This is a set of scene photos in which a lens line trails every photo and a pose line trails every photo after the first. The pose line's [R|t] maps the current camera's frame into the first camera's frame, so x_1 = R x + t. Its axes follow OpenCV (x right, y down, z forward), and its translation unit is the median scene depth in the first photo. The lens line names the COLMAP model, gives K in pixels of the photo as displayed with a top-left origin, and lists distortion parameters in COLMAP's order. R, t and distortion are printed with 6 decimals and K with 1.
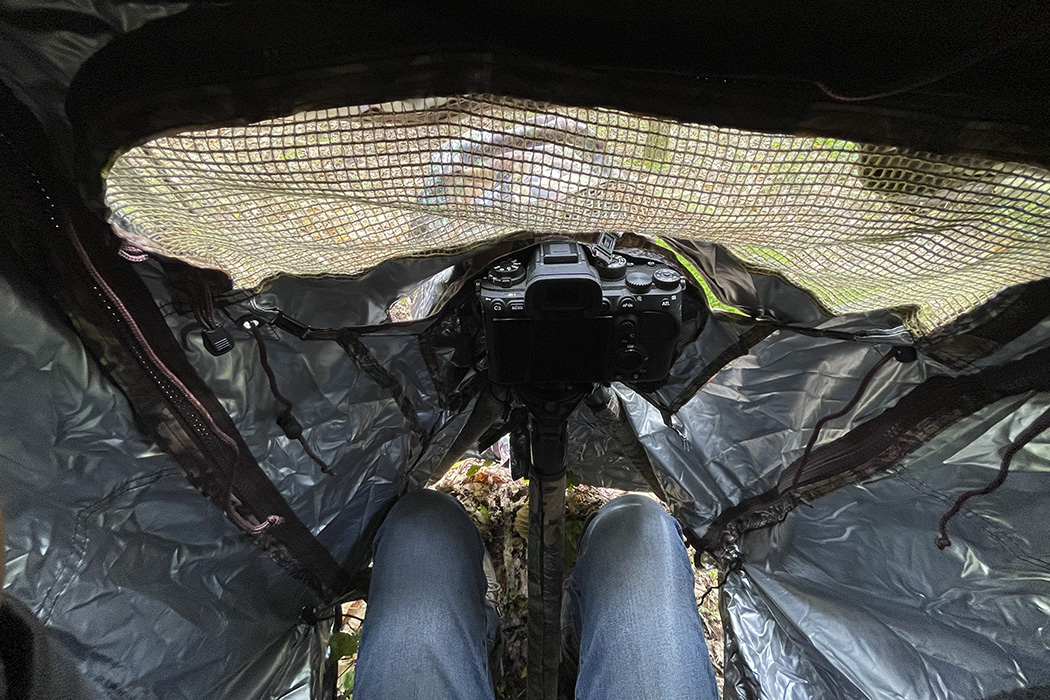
lens RADIAL K [[427.2, 0, 527.2], [0, 427.2, 348.9], [0, 0, 1]] dist [-0.011743, 0.001745]
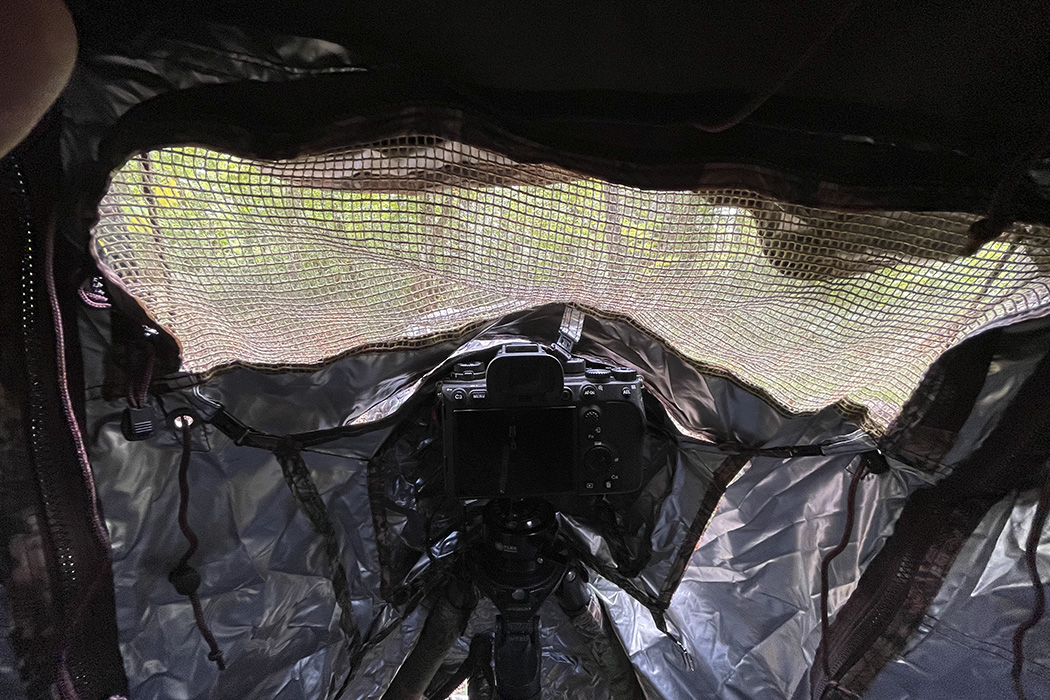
lens RADIAL K [[427.2, 0, 528.4], [0, 427.2, 319.0], [0, 0, 1]] dist [-0.011743, 0.001745]
pose [[0.996757, 0.009460, 0.079912, 0.007070], [0.031331, 0.869076, -0.493685, 0.163552], [-0.074120, 0.494588, 0.865961, 0.040219]]
